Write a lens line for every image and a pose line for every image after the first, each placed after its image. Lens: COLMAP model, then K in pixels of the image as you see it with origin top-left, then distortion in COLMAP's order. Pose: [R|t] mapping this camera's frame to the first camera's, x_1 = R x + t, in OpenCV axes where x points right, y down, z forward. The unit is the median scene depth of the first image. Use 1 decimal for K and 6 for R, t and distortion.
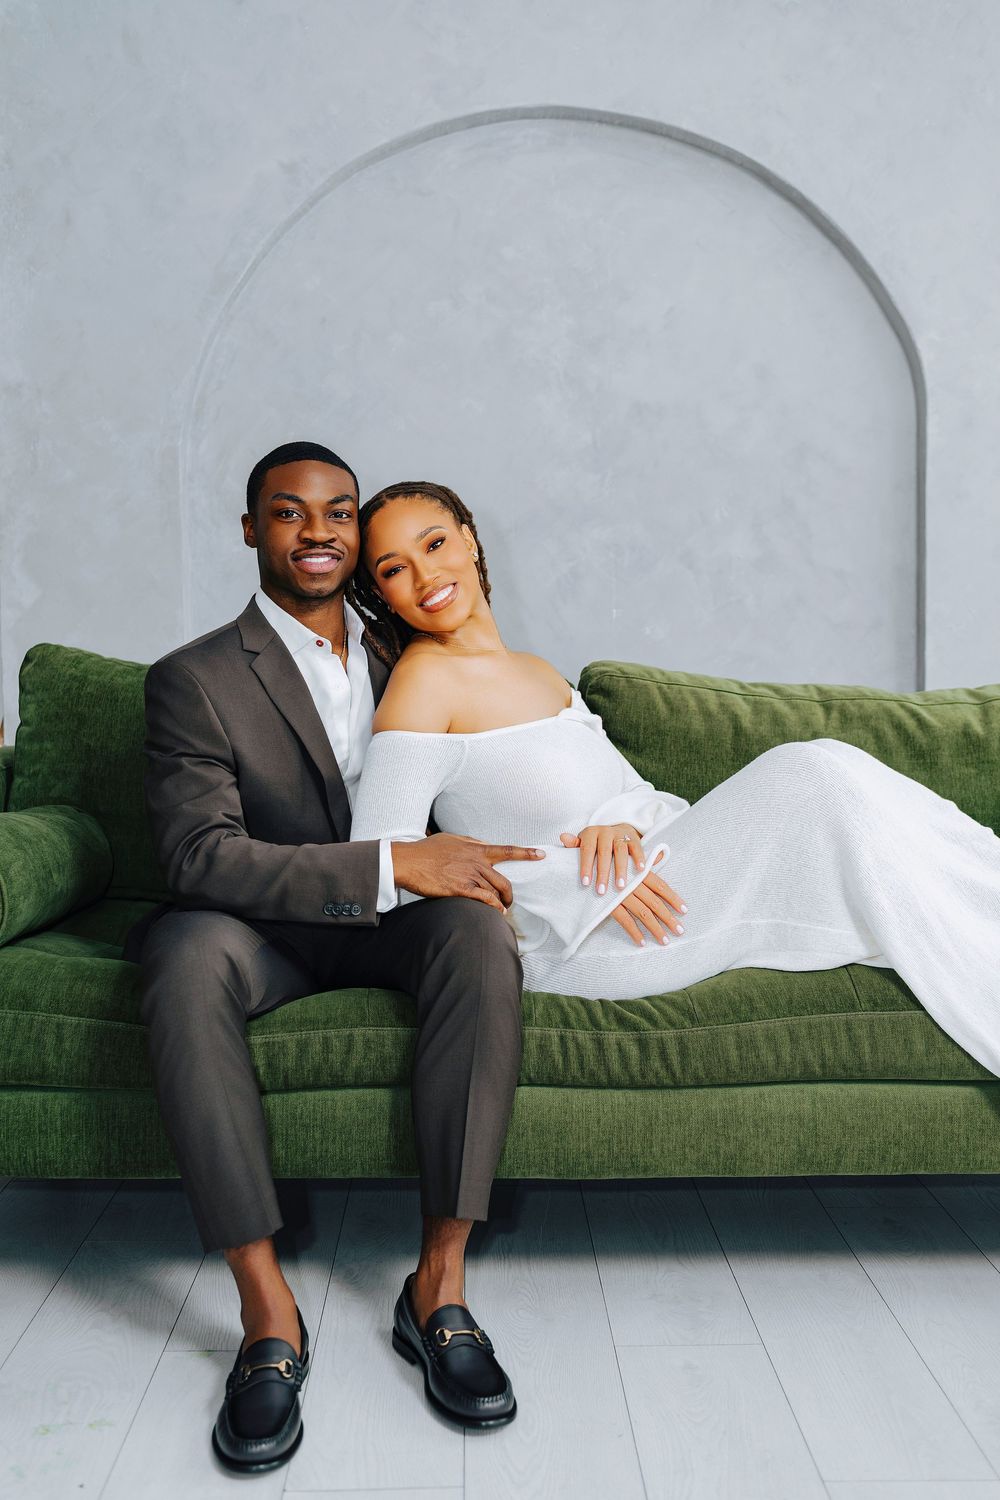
lens RADIAL K [[1480.5, 0, 509.9], [0, 1480.5, 759.8], [0, 0, 1]] dist [0.017253, 0.000000]
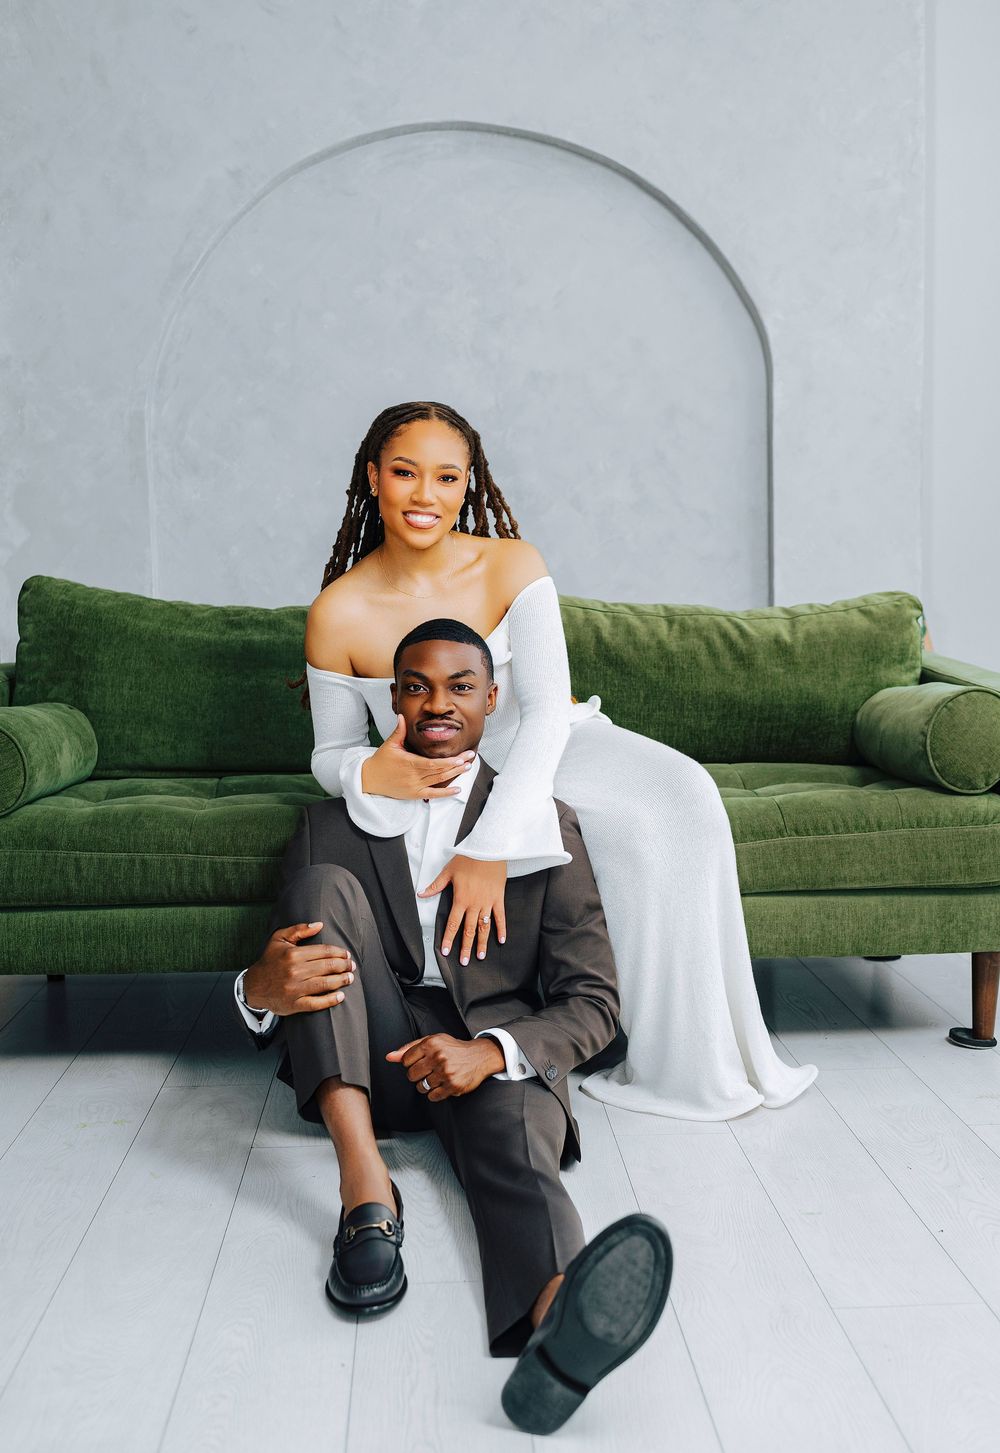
lens RADIAL K [[1524.8, 0, 512.9], [0, 1524.8, 739.6], [0, 0, 1]] dist [0.015820, 0.000000]
pose [[0.999272, -0.011772, 0.036278, 0.022860], [0.010845, 0.999613, 0.025621, 0.023456], [-0.036565, -0.025209, 0.999013, -0.234595]]
